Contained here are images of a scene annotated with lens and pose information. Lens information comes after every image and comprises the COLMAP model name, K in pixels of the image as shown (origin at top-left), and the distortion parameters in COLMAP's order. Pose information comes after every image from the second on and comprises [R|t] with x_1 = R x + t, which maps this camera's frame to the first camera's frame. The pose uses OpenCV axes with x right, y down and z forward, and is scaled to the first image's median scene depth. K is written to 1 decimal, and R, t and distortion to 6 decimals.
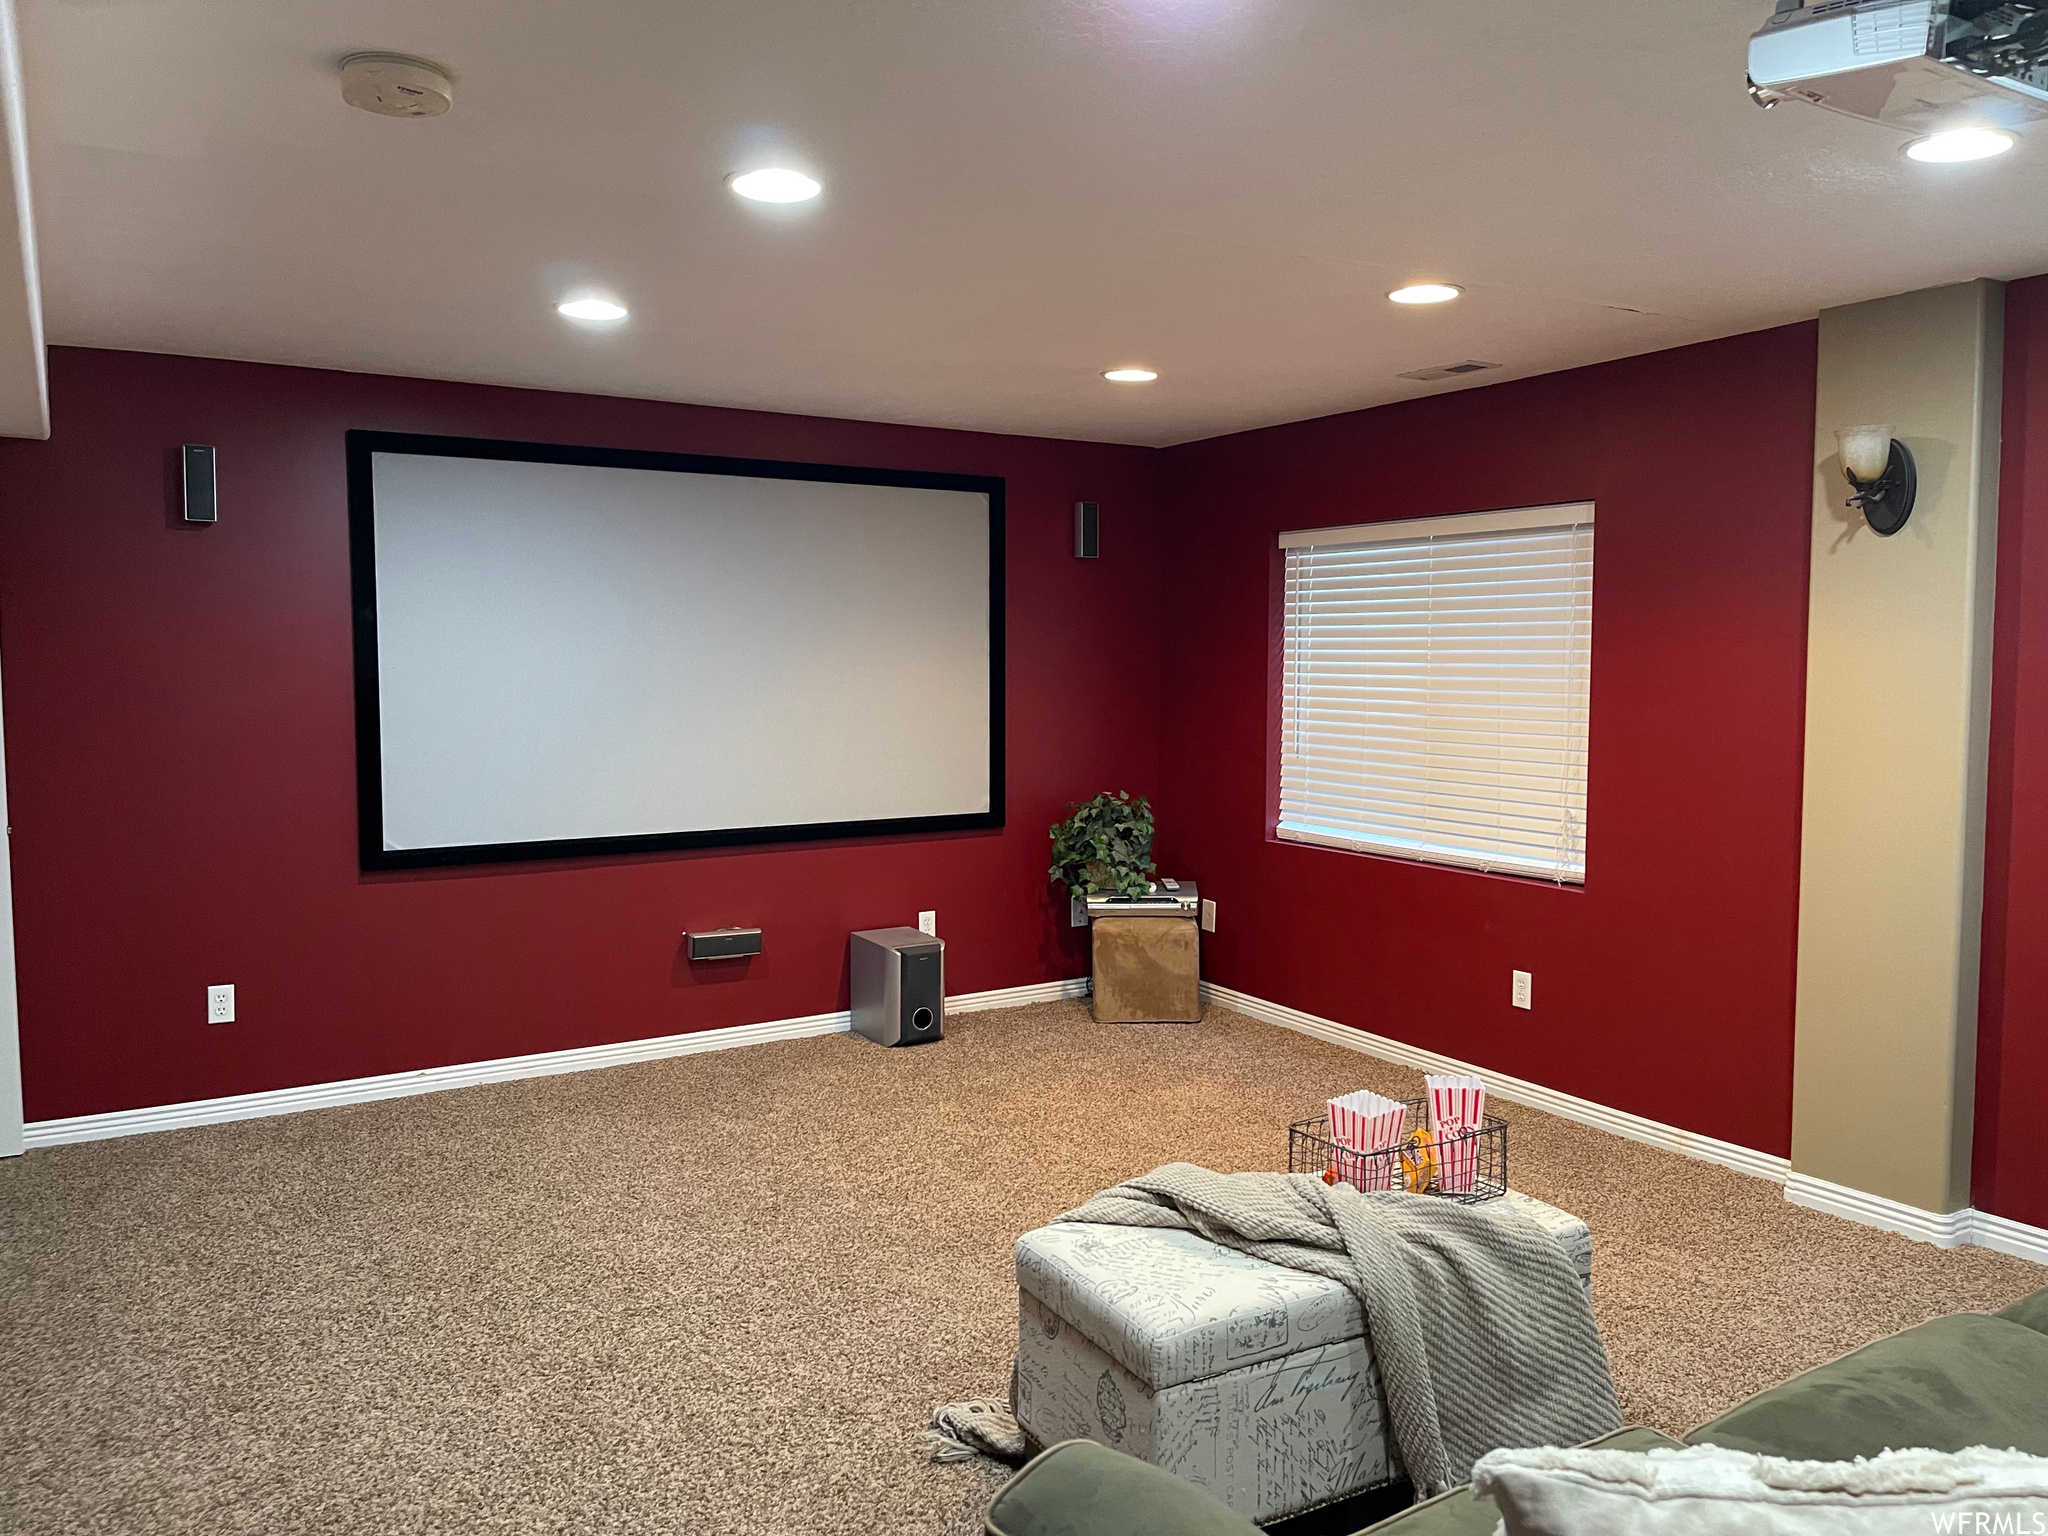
lens RADIAL K [[1545.4, 0, 1034.5], [0, 1545.4, 763.9], [0, 0, 1]] dist [0.059369, -0.078522]
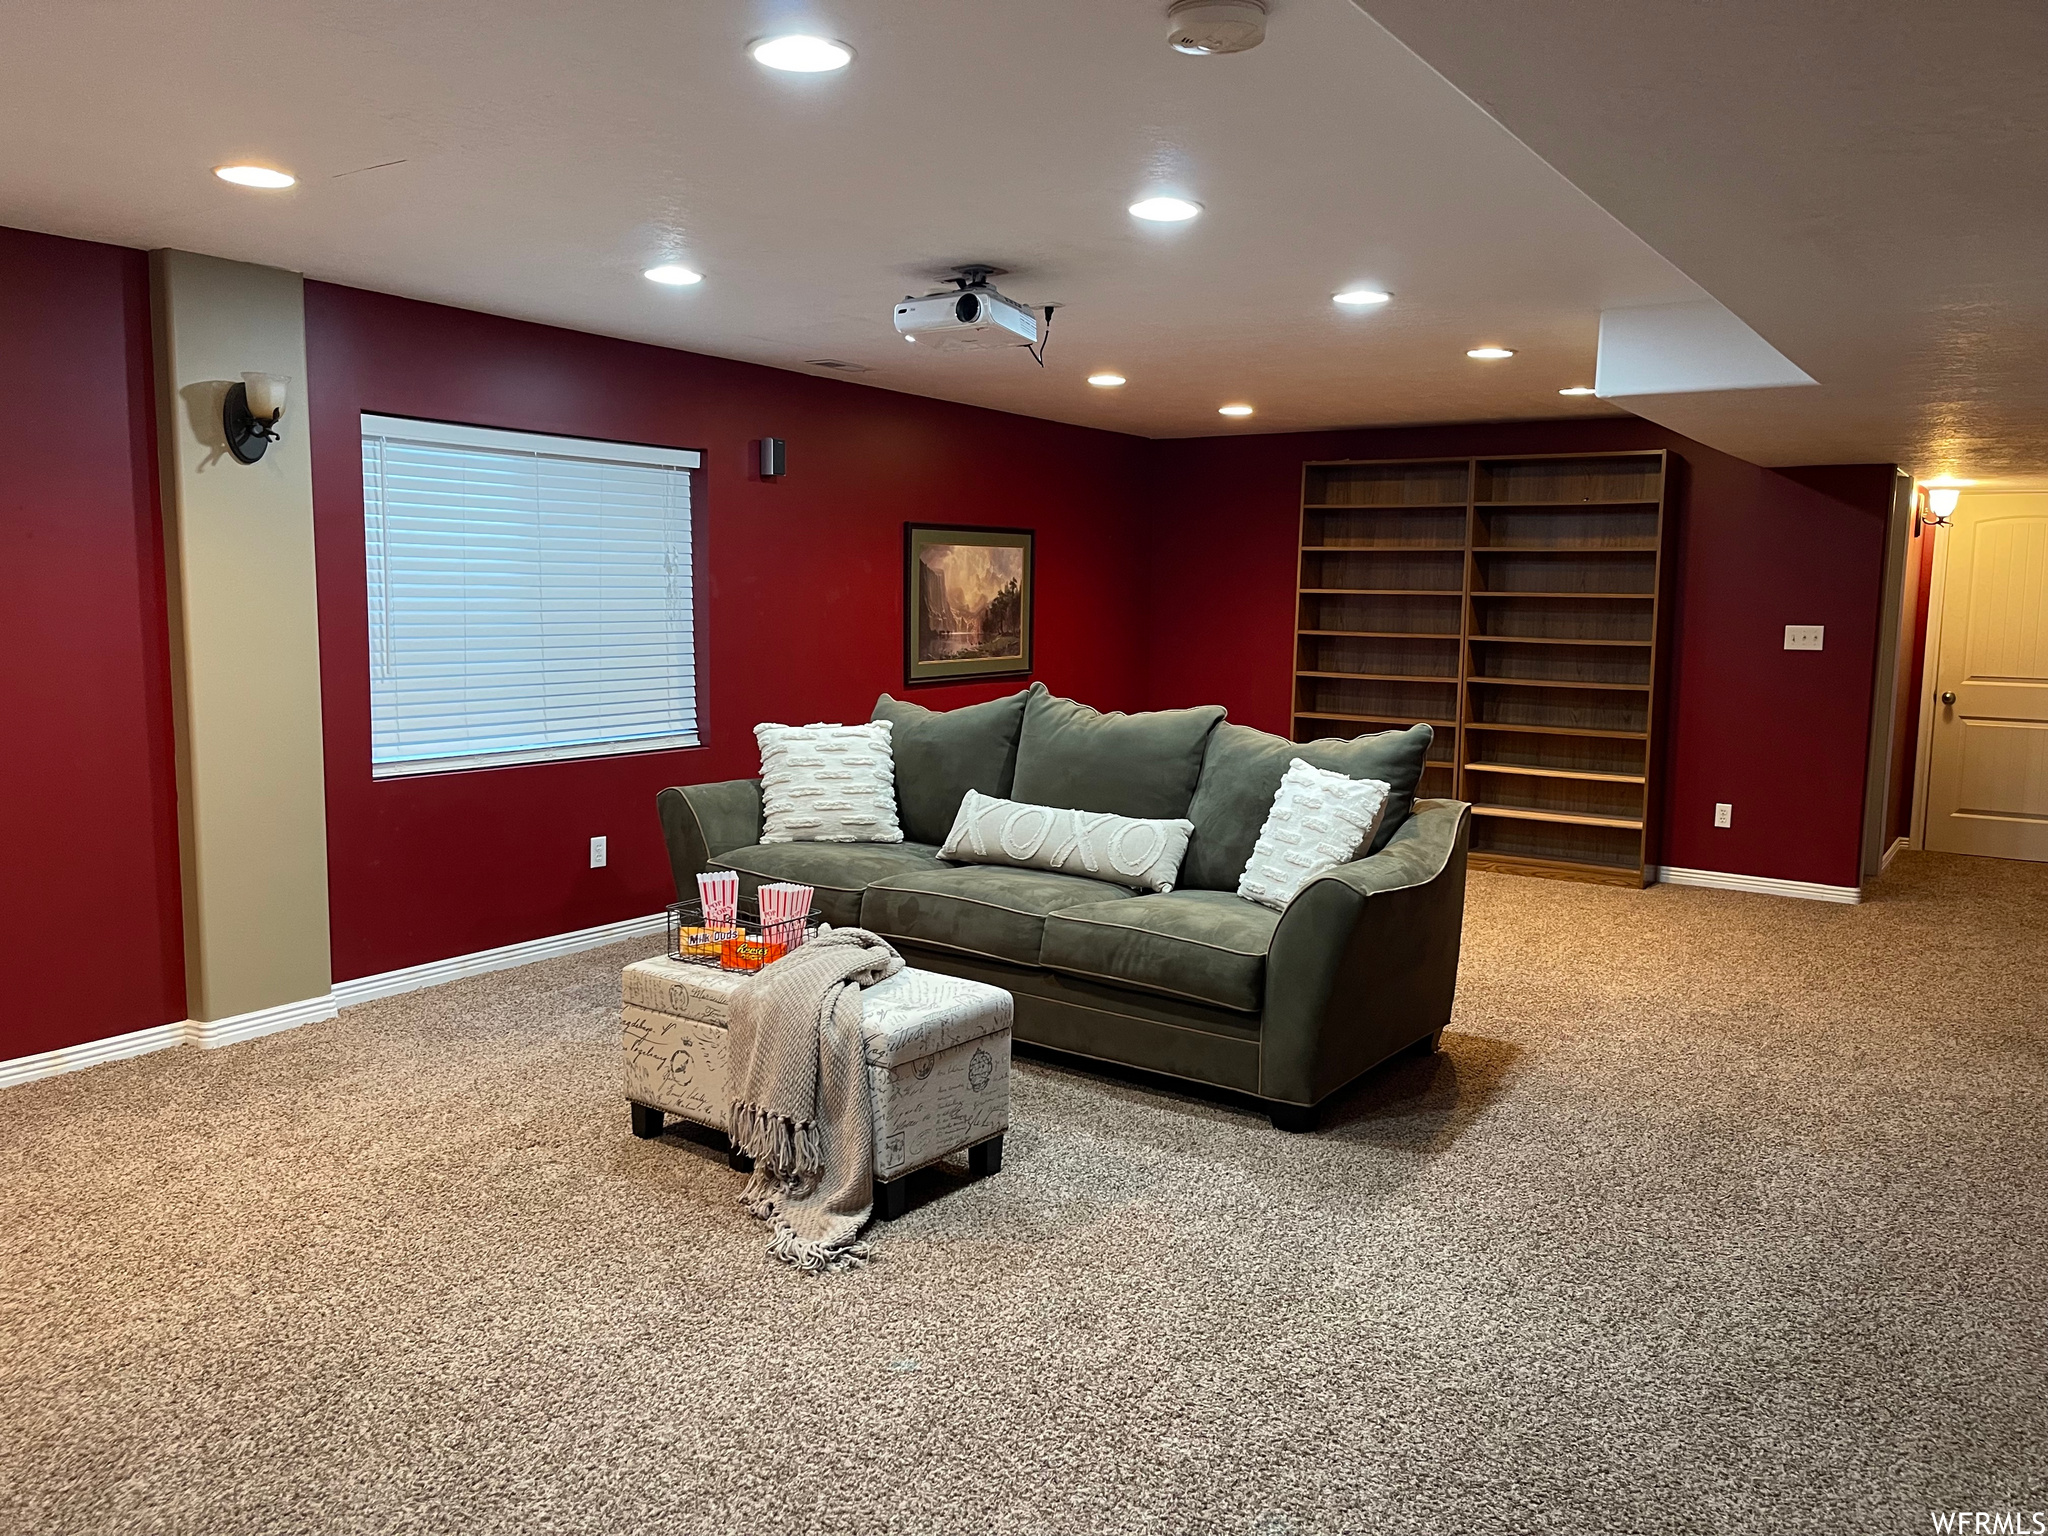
lens RADIAL K [[1545.4, 0, 1030.2], [0, 1545.4, 770.9], [0, 0, 1]] dist [0.059369, -0.078522]
pose [[-0.409907, -0.114371, 0.904929, -0.823425], [0.052089, 0.987553, 0.148409, -0.060212], [-0.910639, 0.107971, -0.398847, 0.966410]]
